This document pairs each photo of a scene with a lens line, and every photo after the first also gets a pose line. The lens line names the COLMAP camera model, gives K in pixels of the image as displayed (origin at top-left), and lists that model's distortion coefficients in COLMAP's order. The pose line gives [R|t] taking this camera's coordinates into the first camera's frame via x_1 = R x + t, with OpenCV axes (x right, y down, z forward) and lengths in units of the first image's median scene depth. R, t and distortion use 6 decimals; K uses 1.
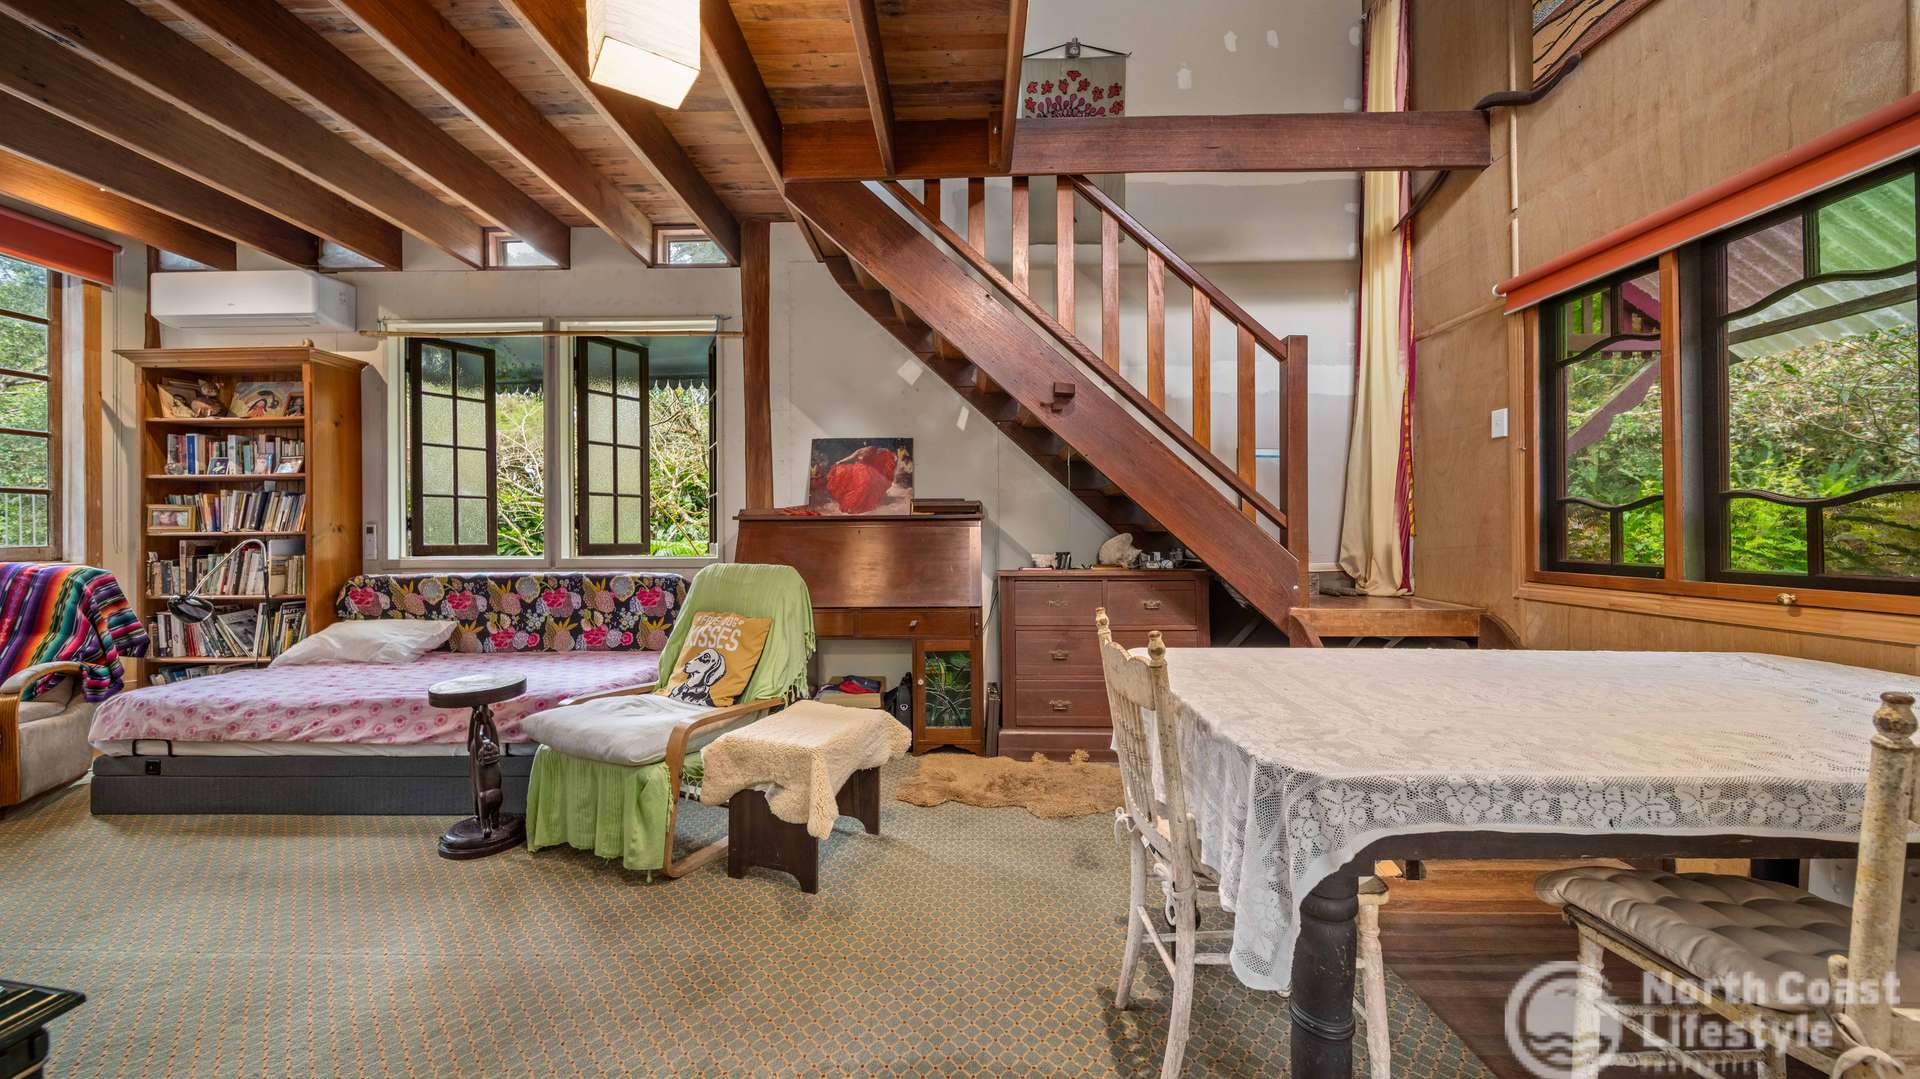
lens RADIAL K [[683.2, 0, 955.3], [0, 683.2, 533.1], [0, 0, 1]] dist [-0.000739, -0.000275]
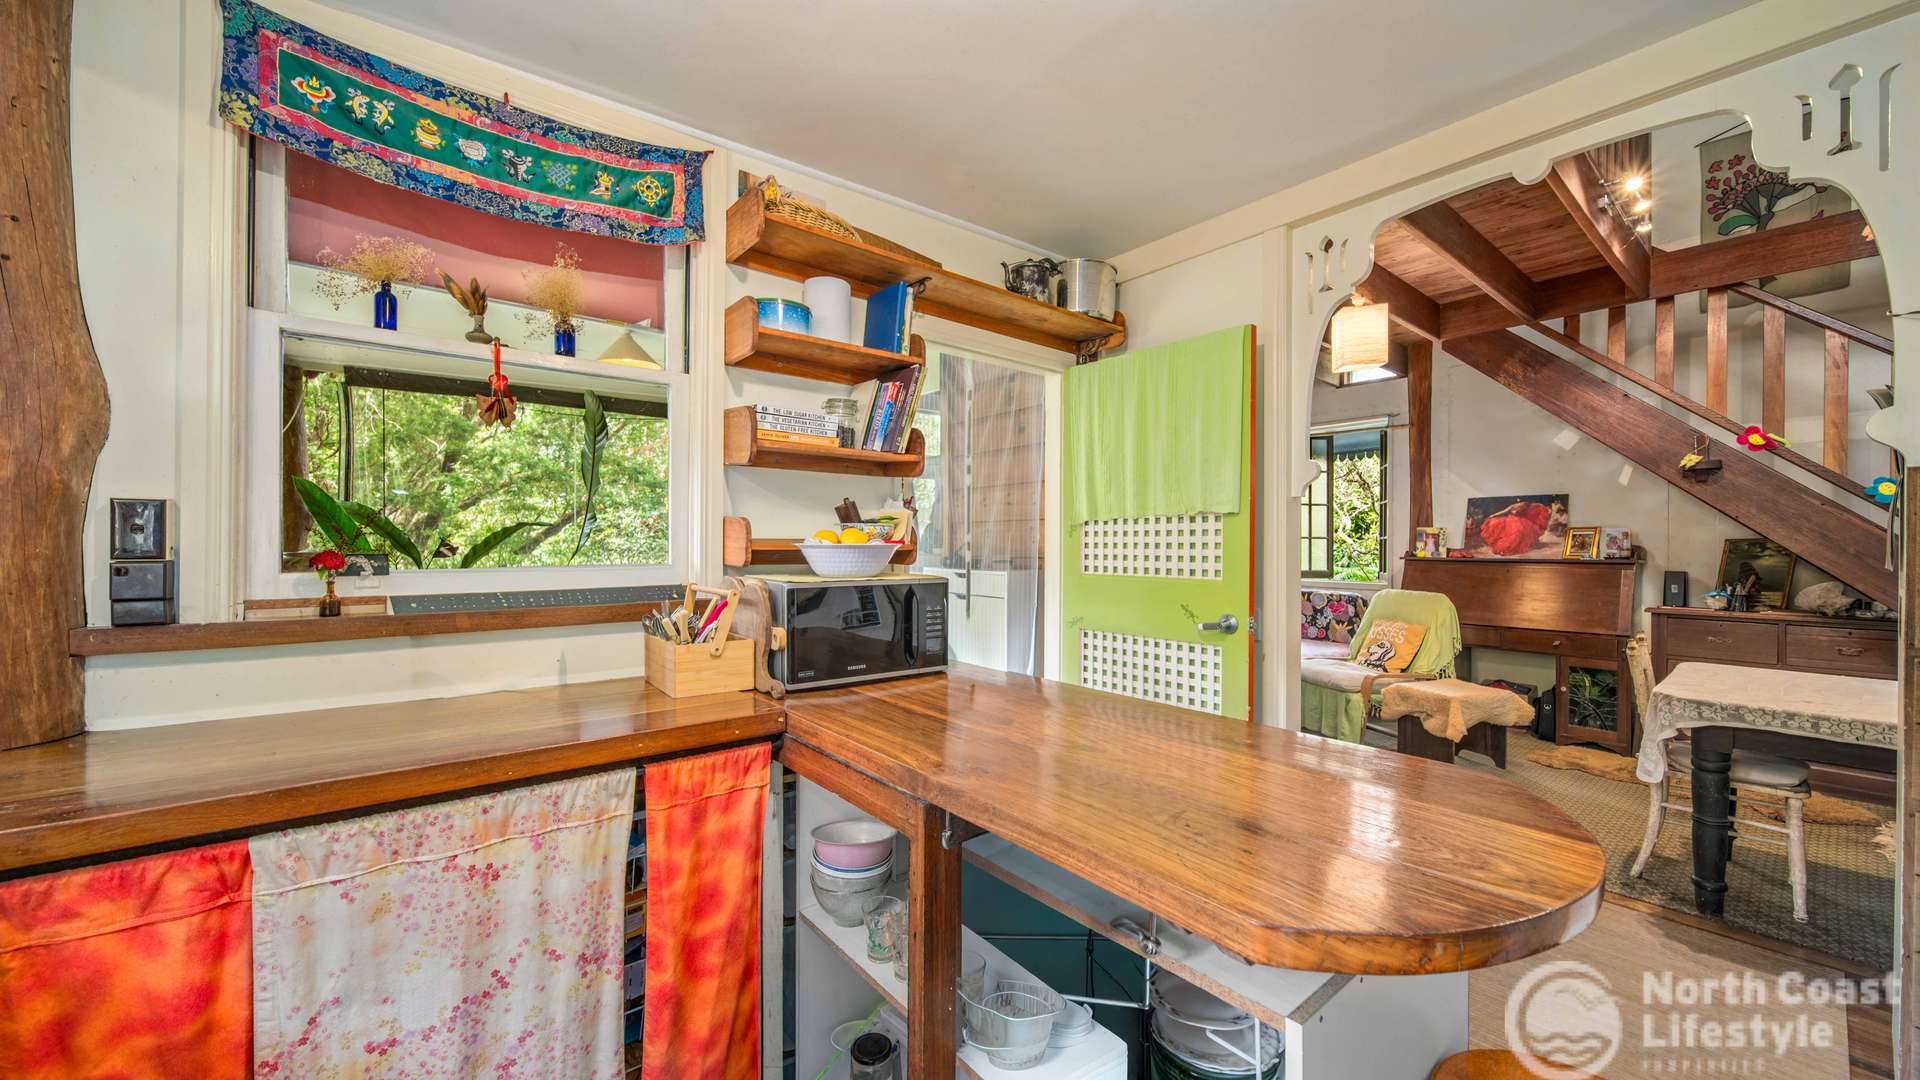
lens RADIAL K [[683.2, 0, 953.3], [0, 683.2, 548.3], [0, 0, 1]] dist [-0.000739, -0.000275]
pose [[0.632708, 0.011111, -0.774311, 0.211613], [-0.007531, 0.999938, 0.008195, -0.049893], [0.774354, 0.000646, 0.632752, -0.699422]]
